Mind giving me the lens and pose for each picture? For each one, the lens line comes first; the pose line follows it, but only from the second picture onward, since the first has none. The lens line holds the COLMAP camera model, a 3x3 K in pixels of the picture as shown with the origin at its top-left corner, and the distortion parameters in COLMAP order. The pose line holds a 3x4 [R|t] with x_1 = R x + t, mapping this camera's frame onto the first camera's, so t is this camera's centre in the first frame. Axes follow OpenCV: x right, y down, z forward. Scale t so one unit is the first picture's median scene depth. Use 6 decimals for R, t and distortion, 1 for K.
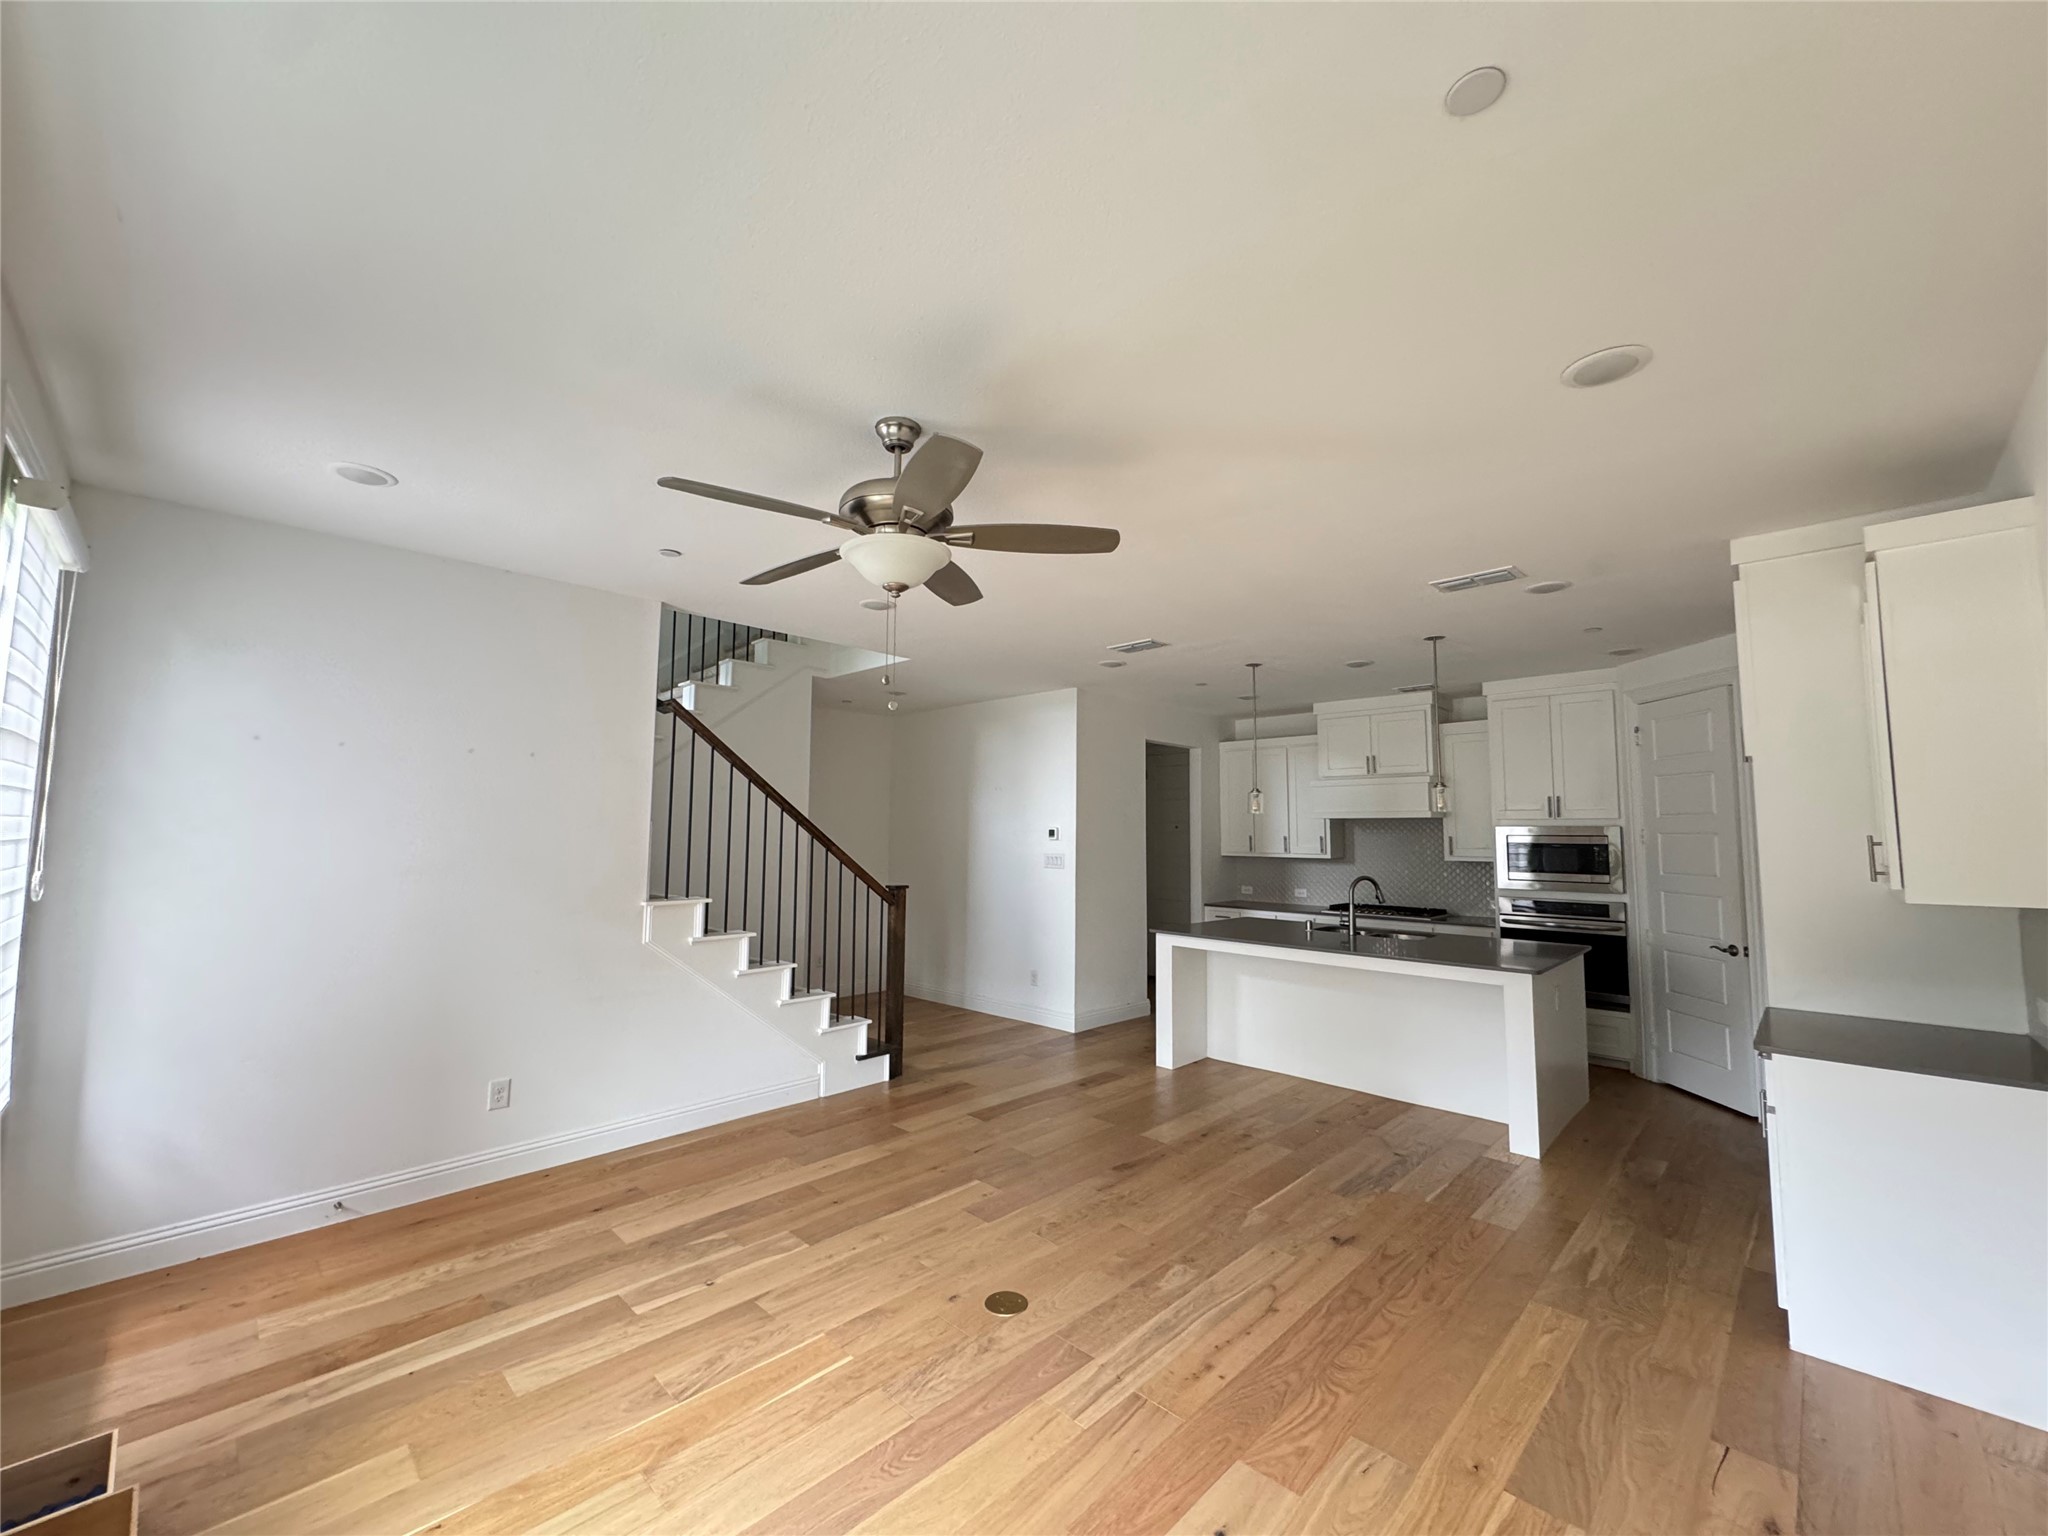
lens RADIAL K [[818.8, 0, 1021.2], [0, 818.8, 770.1], [0, 0, 1]] dist [-0.003767, 0.001500]
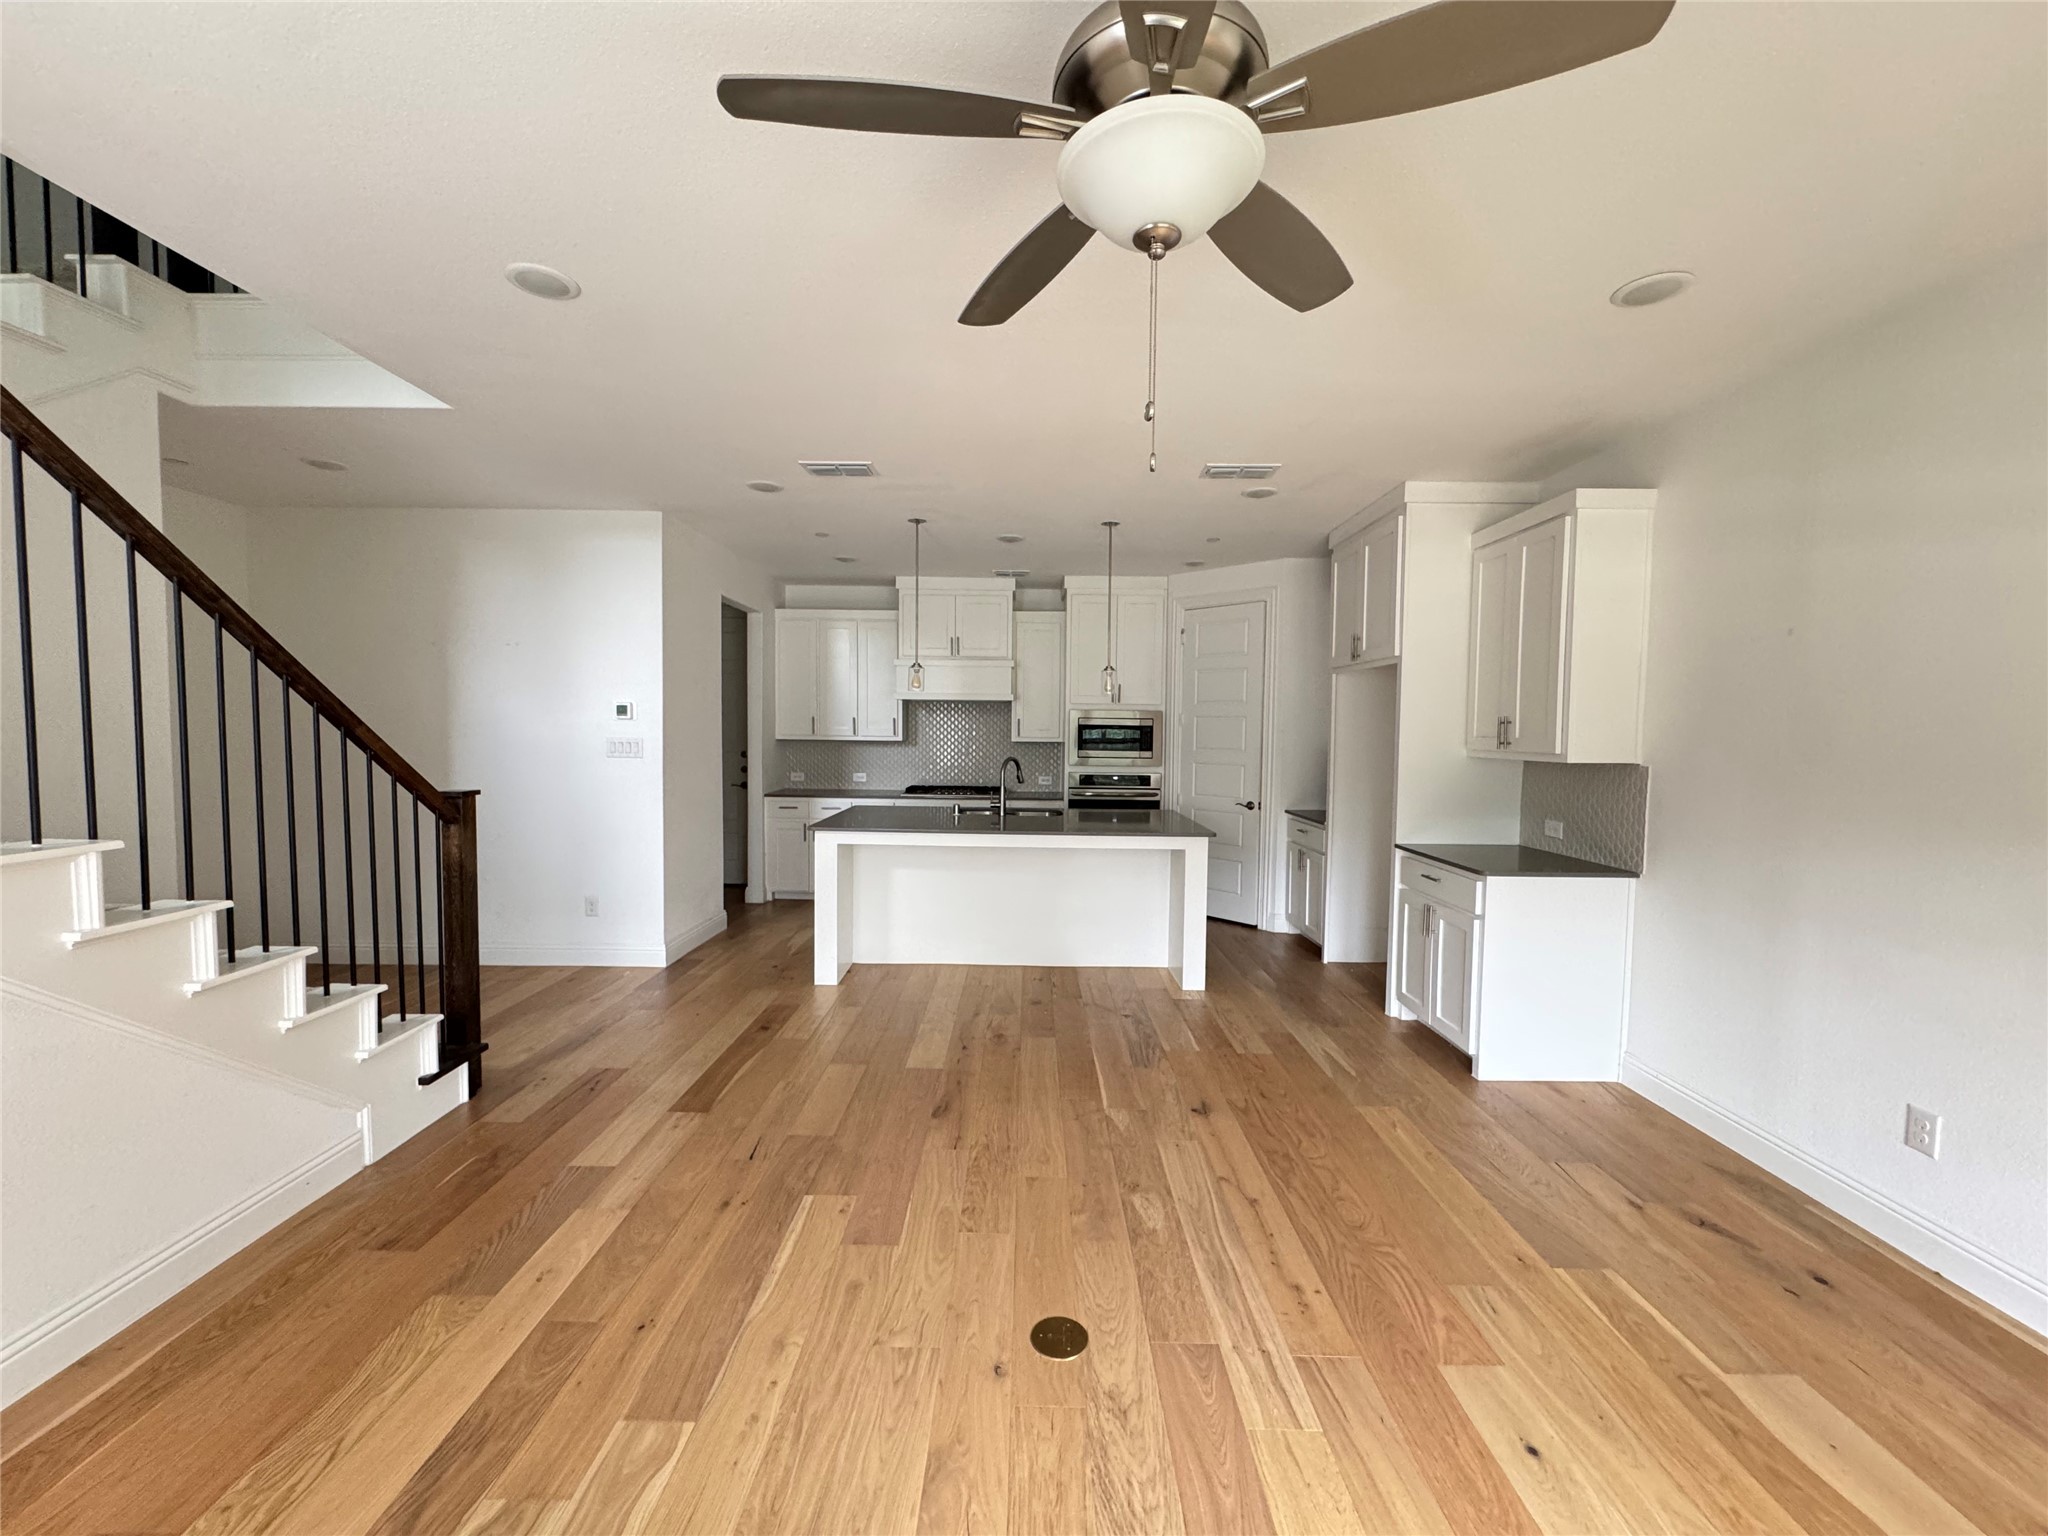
lens RADIAL K [[818.8, 0, 1021.4], [0, 818.8, 769.3], [0, 0, 1]] dist [-0.003767, 0.001500]
pose [[0.718415, -0.034826, 0.694743, -0.365457], [-0.061469, 0.991661, 0.113273, 0.041889], [-0.692894, -0.124082, 0.710283, 0.382659]]
